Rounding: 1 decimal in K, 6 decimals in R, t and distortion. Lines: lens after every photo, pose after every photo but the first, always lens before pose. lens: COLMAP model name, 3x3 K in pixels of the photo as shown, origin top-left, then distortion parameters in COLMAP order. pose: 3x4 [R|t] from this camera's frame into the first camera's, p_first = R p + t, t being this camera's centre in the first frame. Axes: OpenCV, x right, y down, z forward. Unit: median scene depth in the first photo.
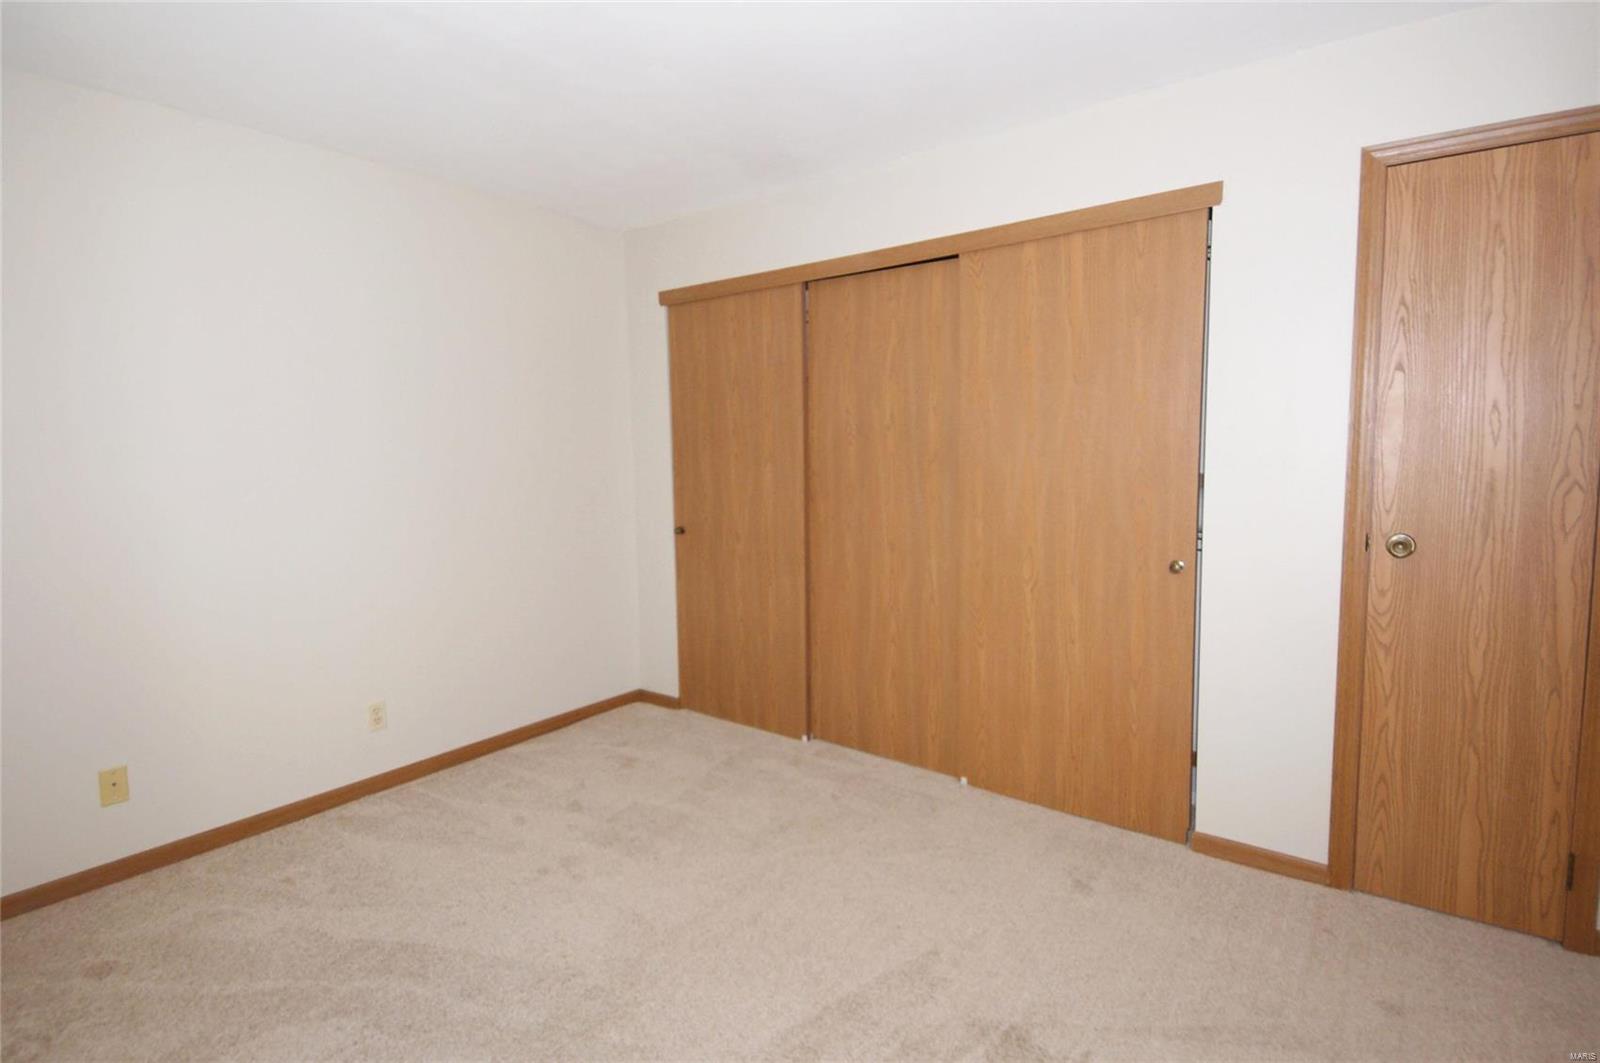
lens RADIAL K [[835.6, 0, 799.5], [0, 835.6, 519.7], [0, 0, 1]] dist [0.003203, -0.000025]
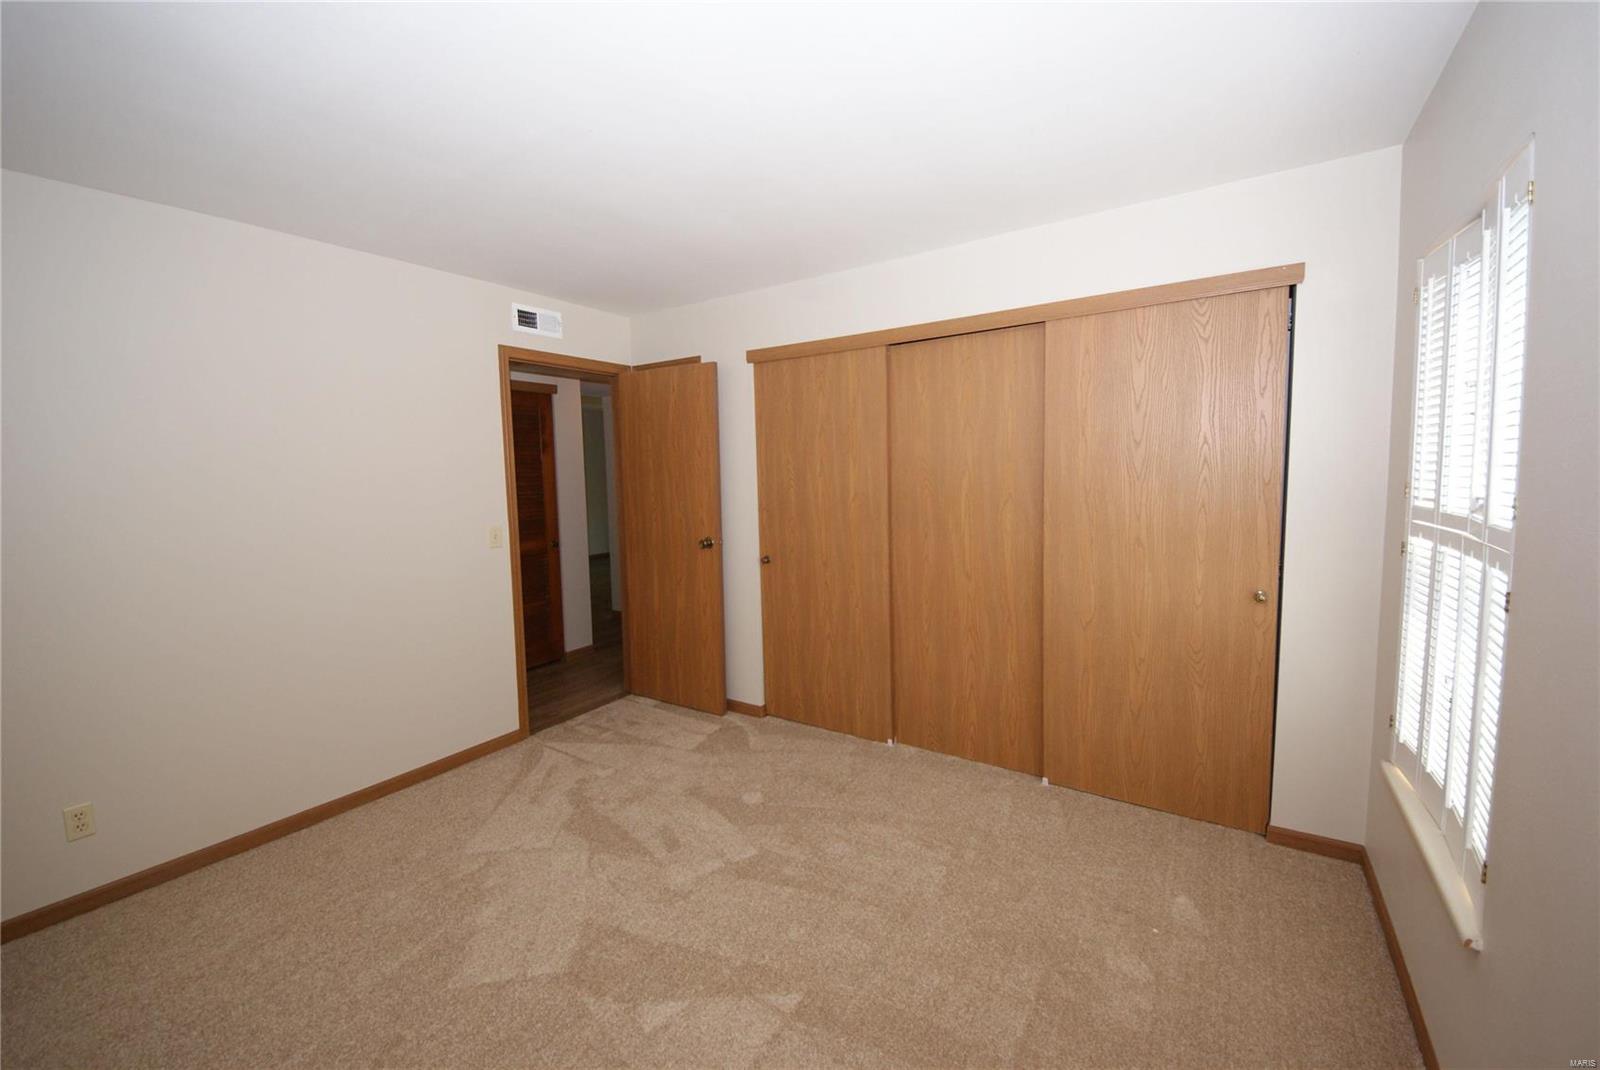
lens RADIAL K [[628.0, 0, 802.0], [0, 628.0, 527.6], [0, 0, 1]] dist [0.038185, -0.030908]
pose [[0.993850, 0.007390, 0.110487, -0.238214], [-0.004299, 0.999593, -0.028189, -0.006833], [-0.110651, 0.027541, 0.993478, 0.176424]]
